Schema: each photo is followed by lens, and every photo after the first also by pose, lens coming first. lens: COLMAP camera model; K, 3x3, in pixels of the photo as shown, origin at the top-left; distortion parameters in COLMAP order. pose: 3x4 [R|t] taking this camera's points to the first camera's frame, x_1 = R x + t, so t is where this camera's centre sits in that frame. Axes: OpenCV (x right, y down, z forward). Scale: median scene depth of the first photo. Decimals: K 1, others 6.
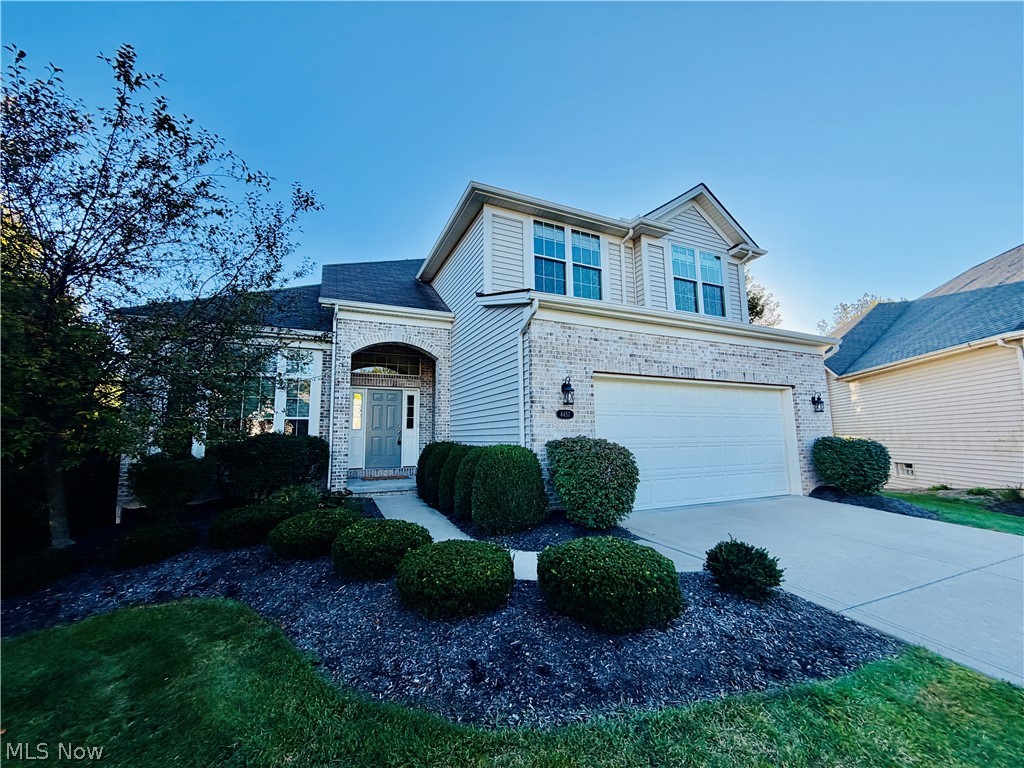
lens RADIAL K [[408.9, 0, 509.4], [0, 408.9, 387.3], [0, 0, 1]] dist [-0.001414, -0.000047]
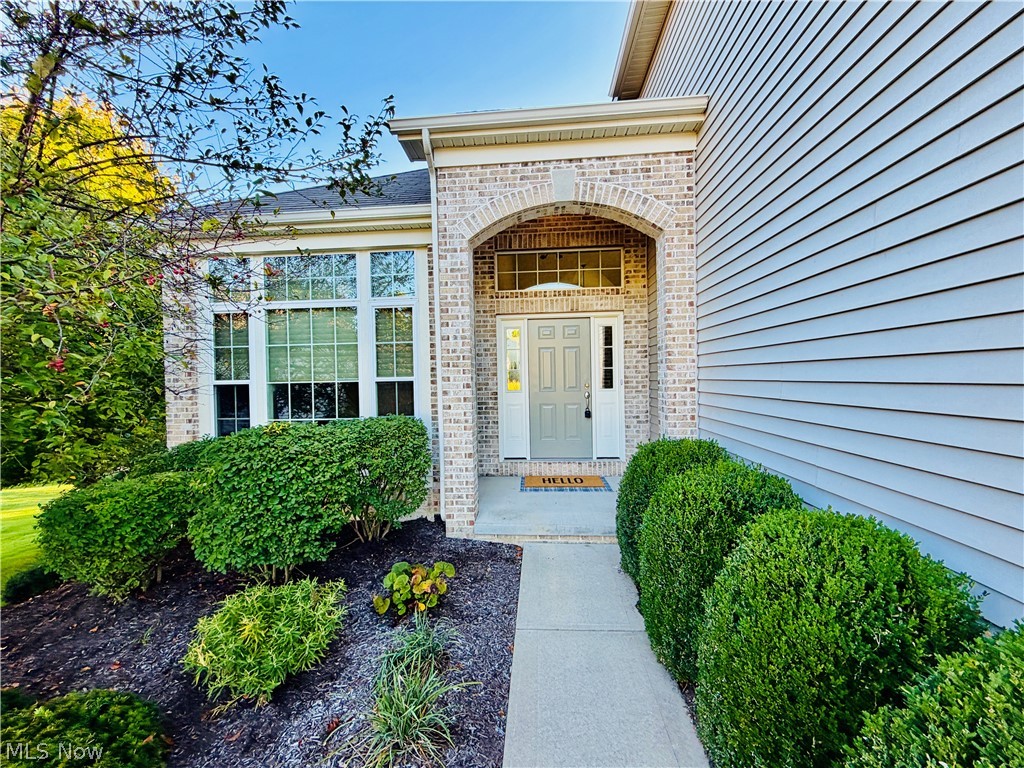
lens RADIAL K [[408.9, 0, 513.3], [0, 408.9, 384.4], [0, 0, 1]] dist [-0.001414, -0.000047]
pose [[0.876332, 0.003619, -0.481695, -0.097740], [0.066839, 0.989385, 0.129033, 0.018751], [0.477048, -0.145271, 0.866788, 0.501292]]
